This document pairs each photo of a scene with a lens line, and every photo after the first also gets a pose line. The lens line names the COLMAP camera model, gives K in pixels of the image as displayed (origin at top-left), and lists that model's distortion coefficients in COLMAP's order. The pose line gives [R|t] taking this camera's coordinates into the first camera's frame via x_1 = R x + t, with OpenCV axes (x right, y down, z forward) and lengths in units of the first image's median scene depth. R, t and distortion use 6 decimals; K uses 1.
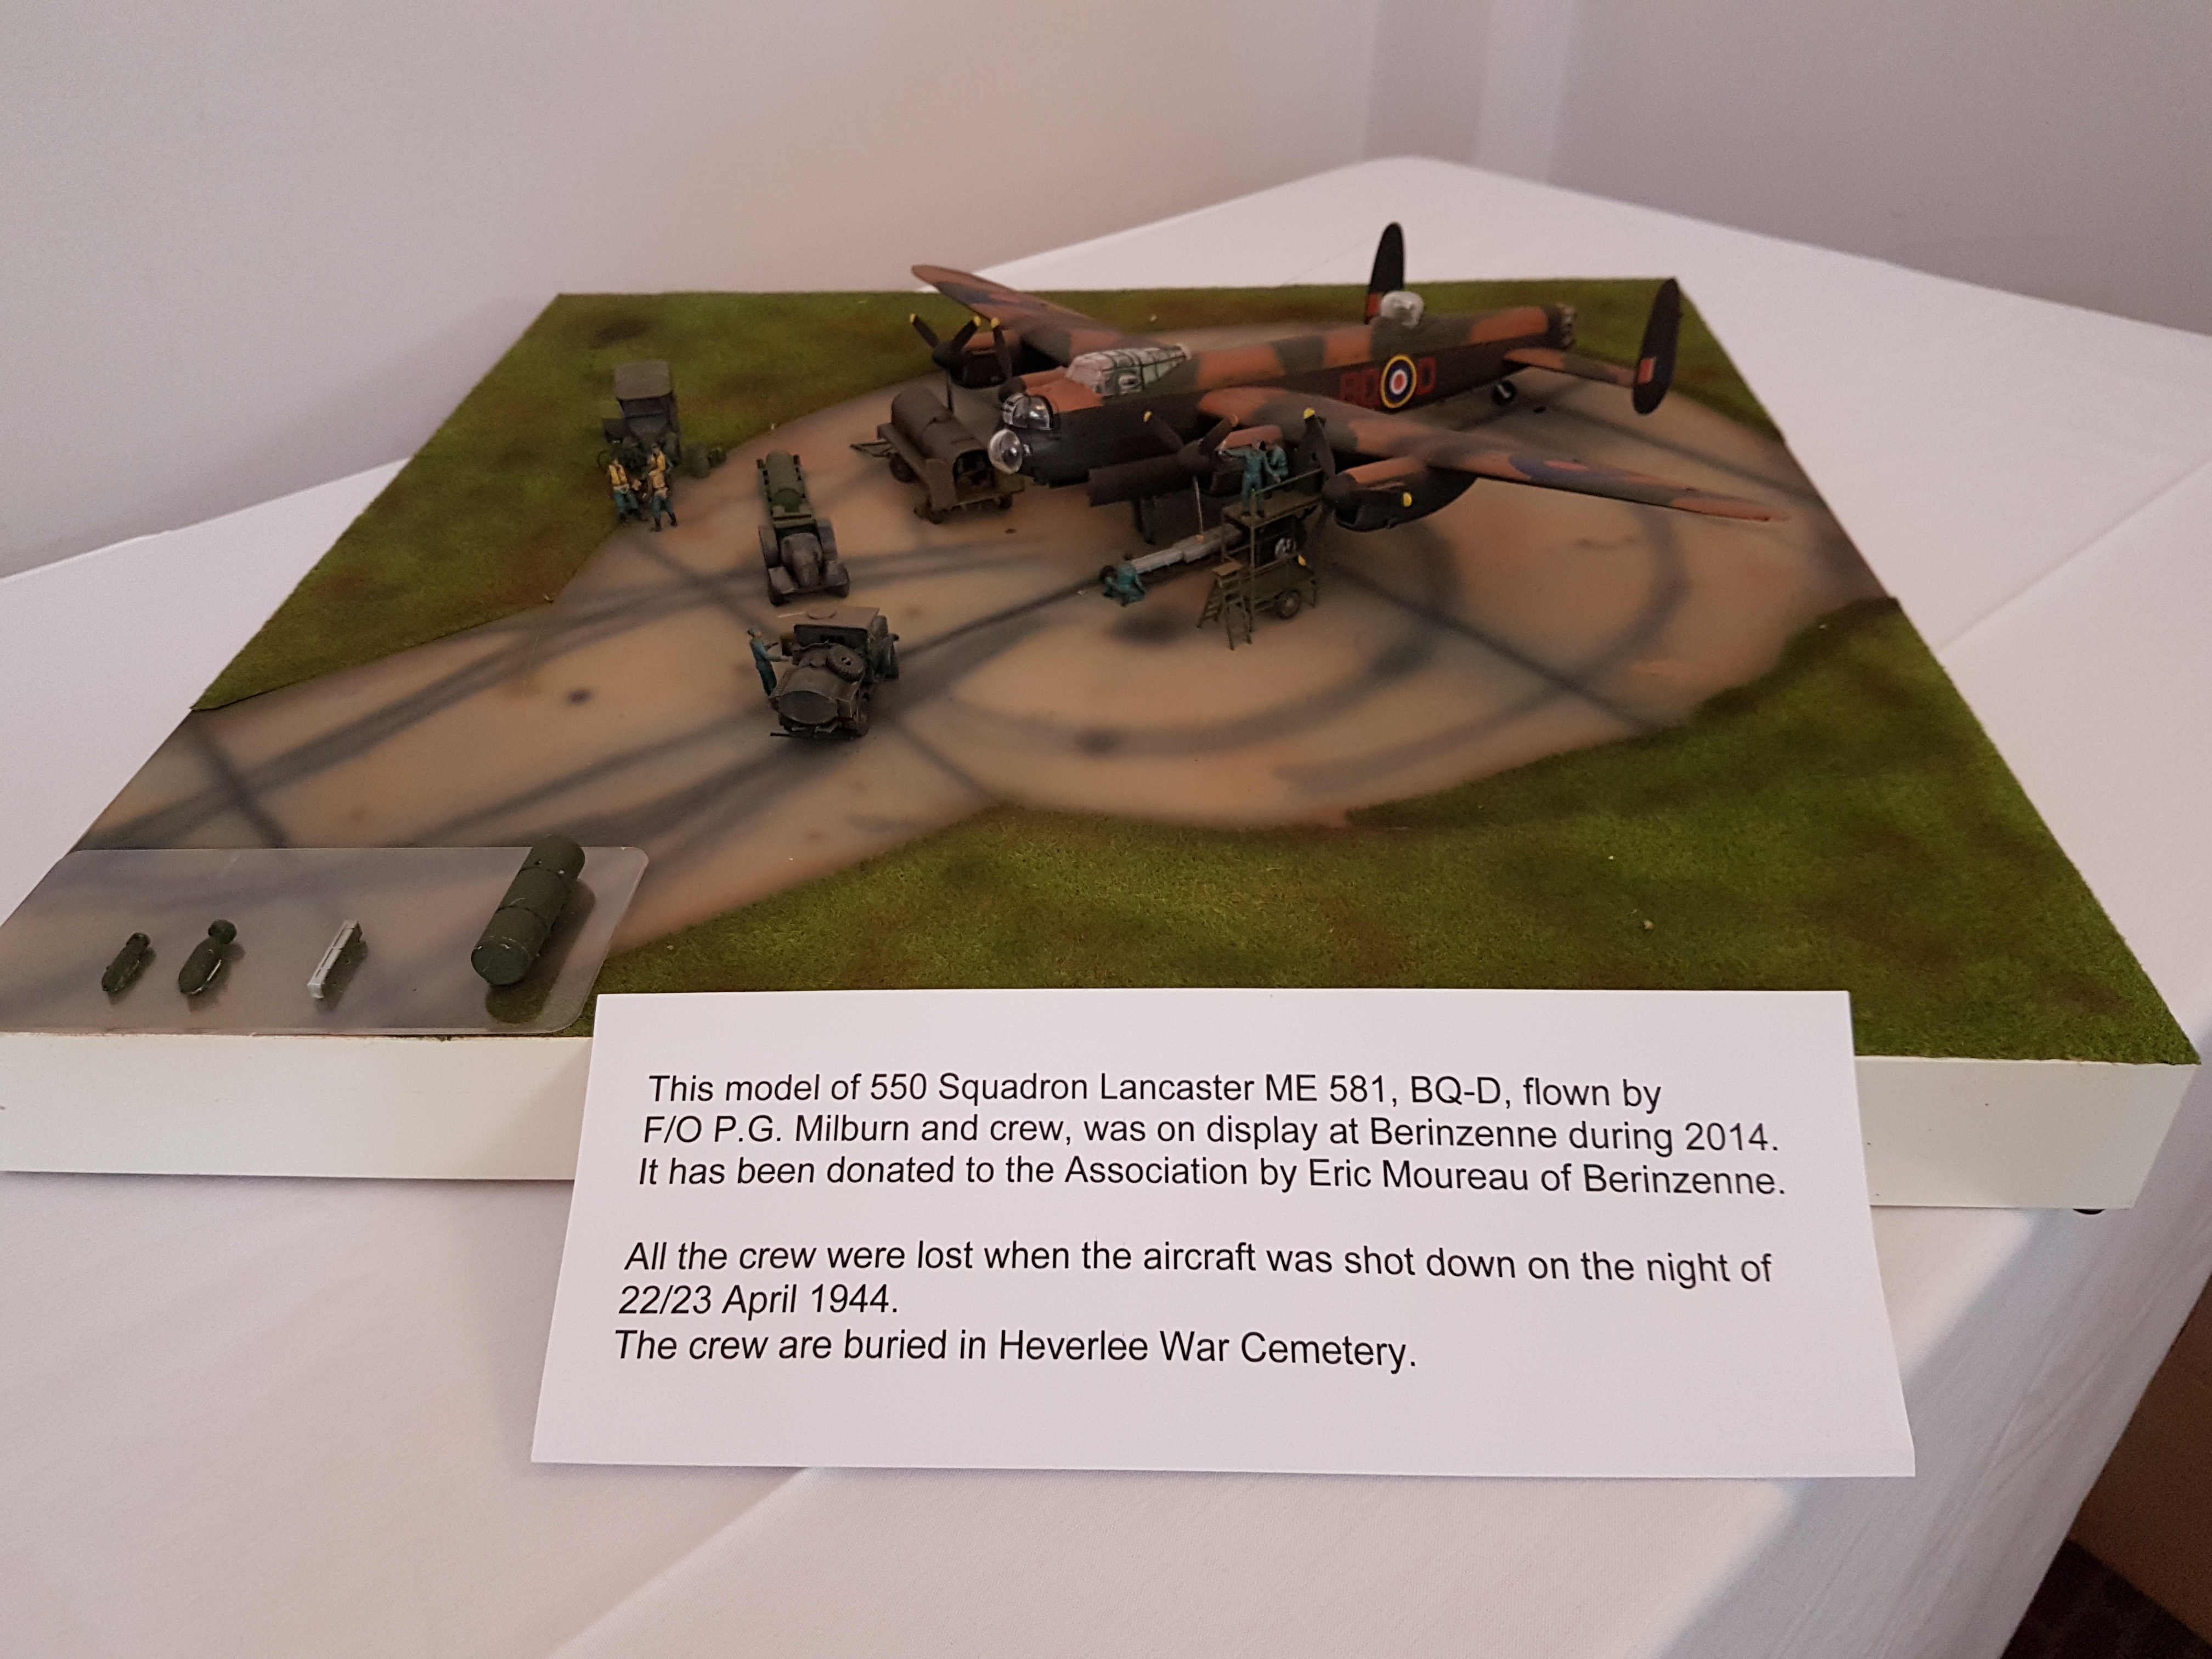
lens RADIAL K [[1669.5, 0, 1106.0], [0, 1669.5, 829.5], [0, 0, 1]] dist [0.152910, 0.000325]
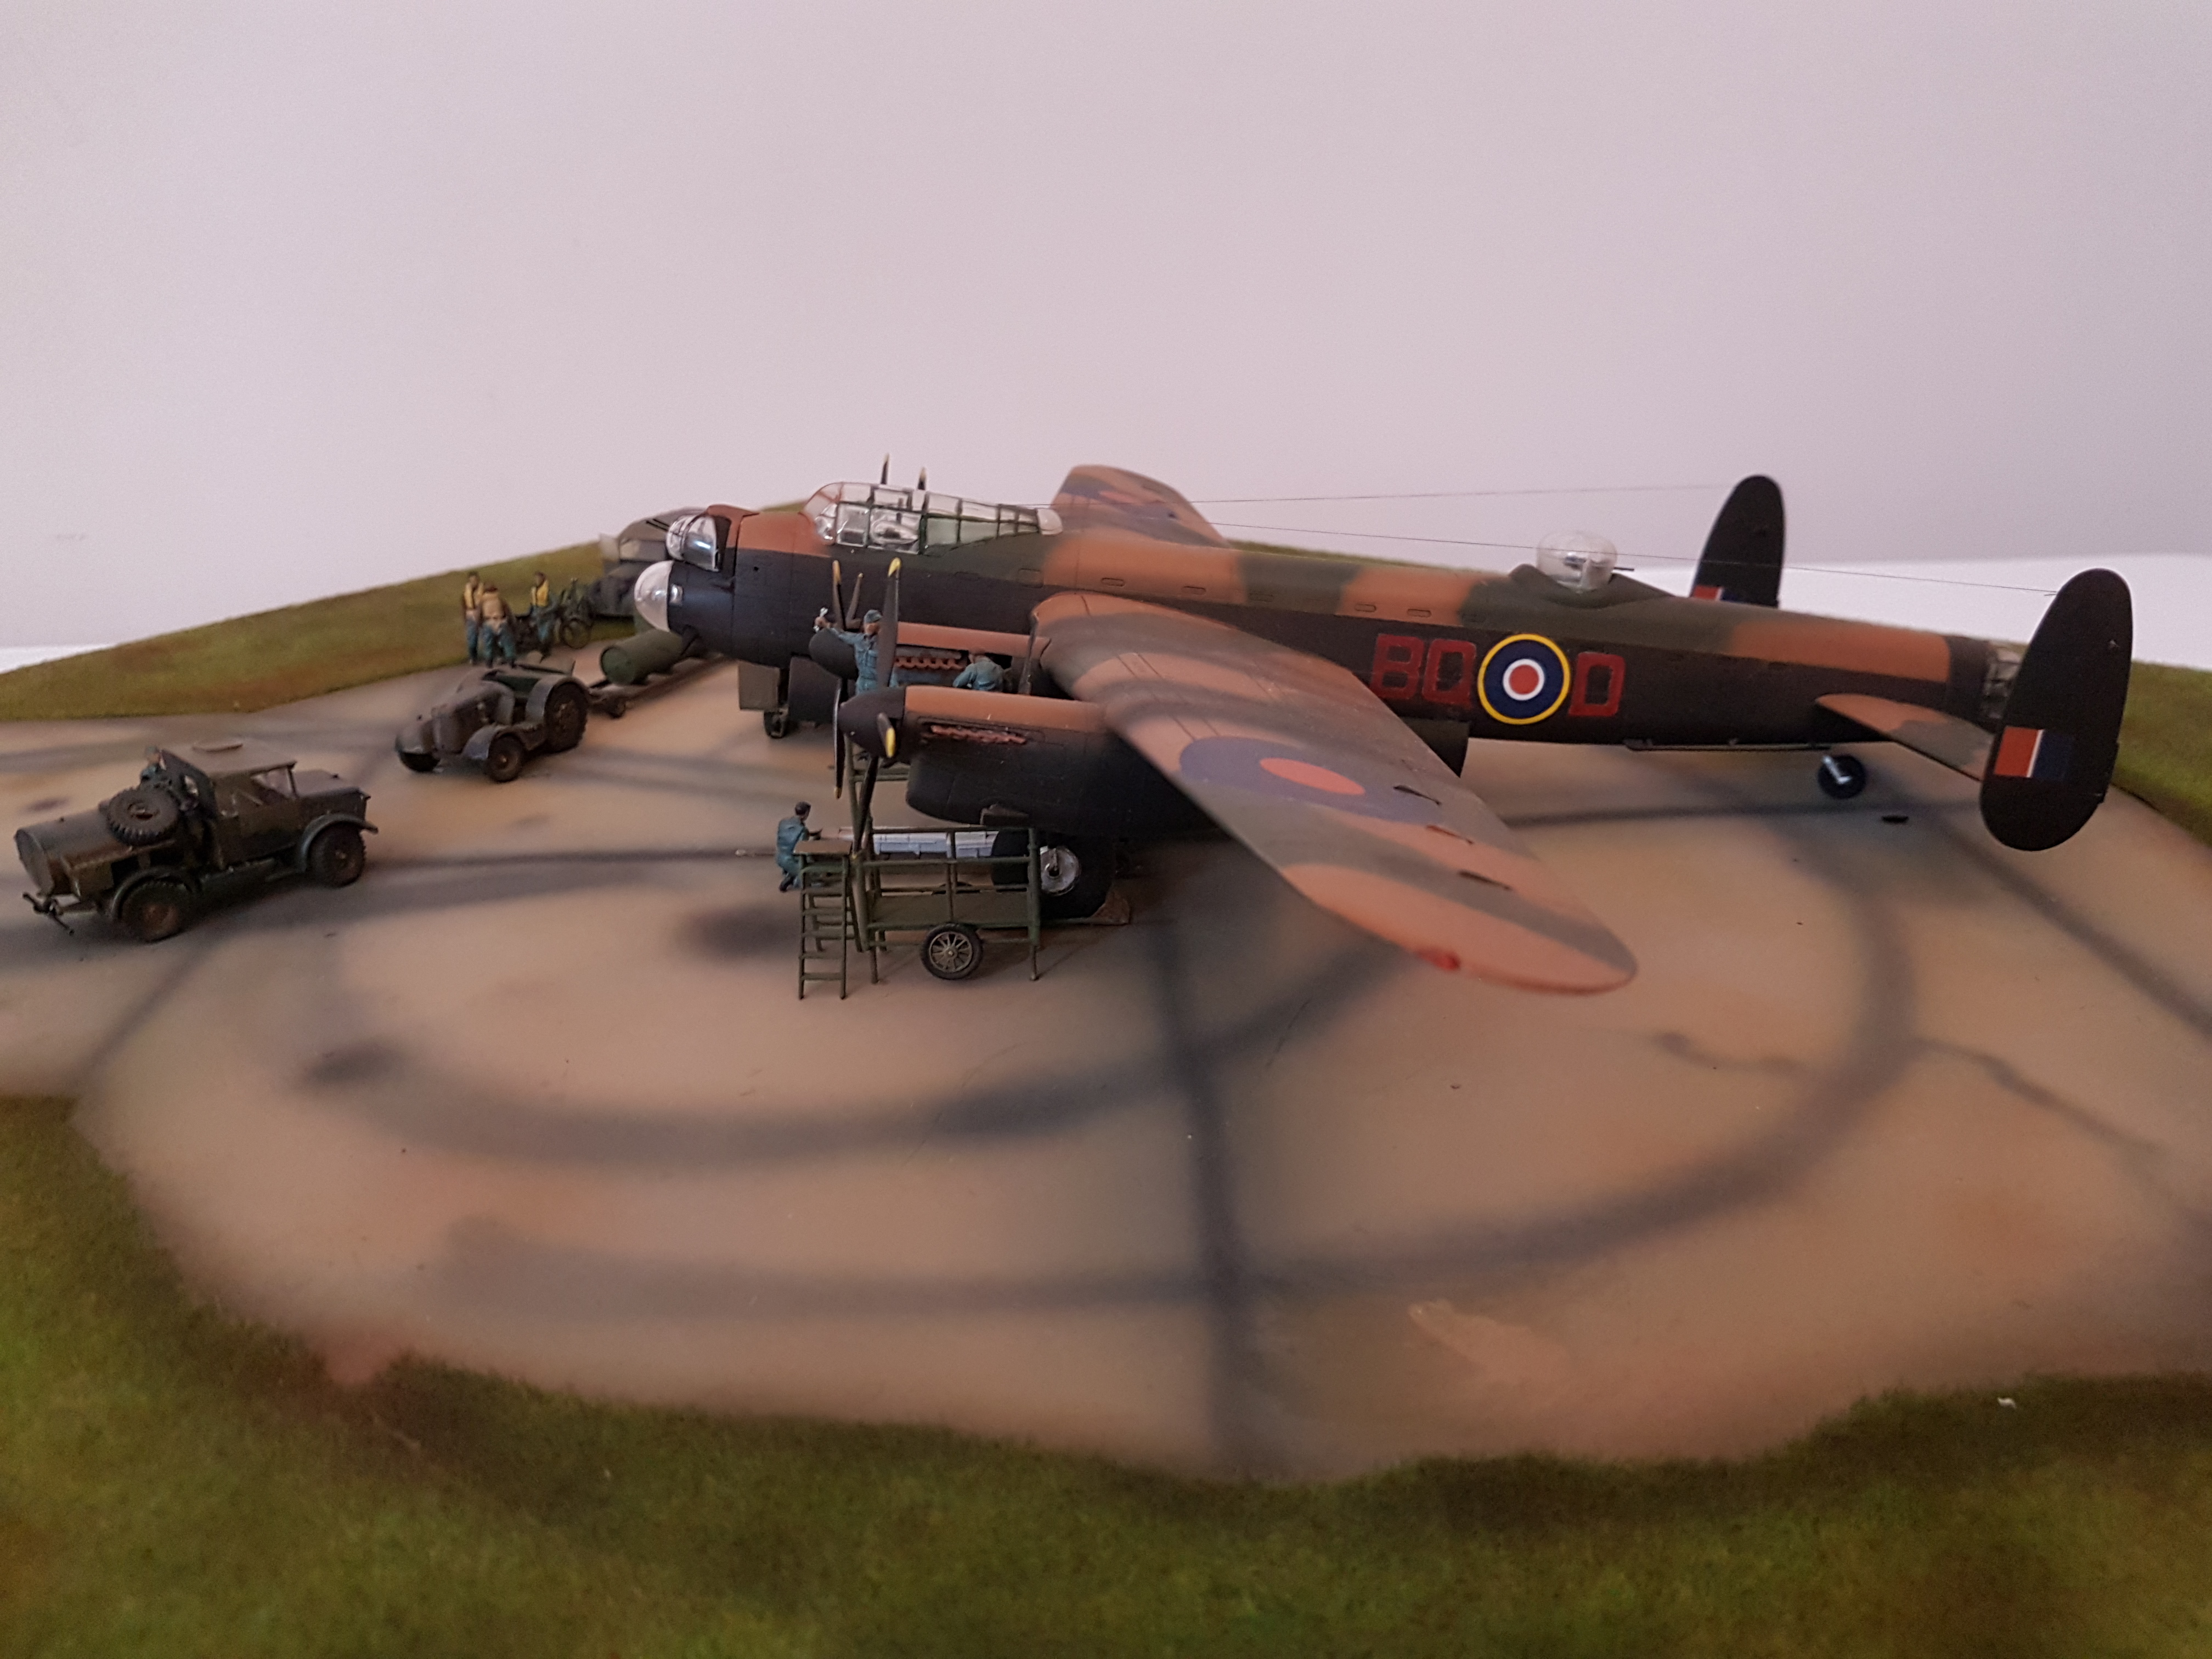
lens RADIAL K [[1718.8, 0, 1094.6], [0, 1718.8, 827.3], [0, 0, 1]] dist [0.255286, -0.312245]
pose [[0.827329, 0.227072, -0.513775, 0.406525], [-0.340555, 0.930145, -0.137301, -0.110396], [0.446708, 0.288562, 0.846867, 0.545974]]
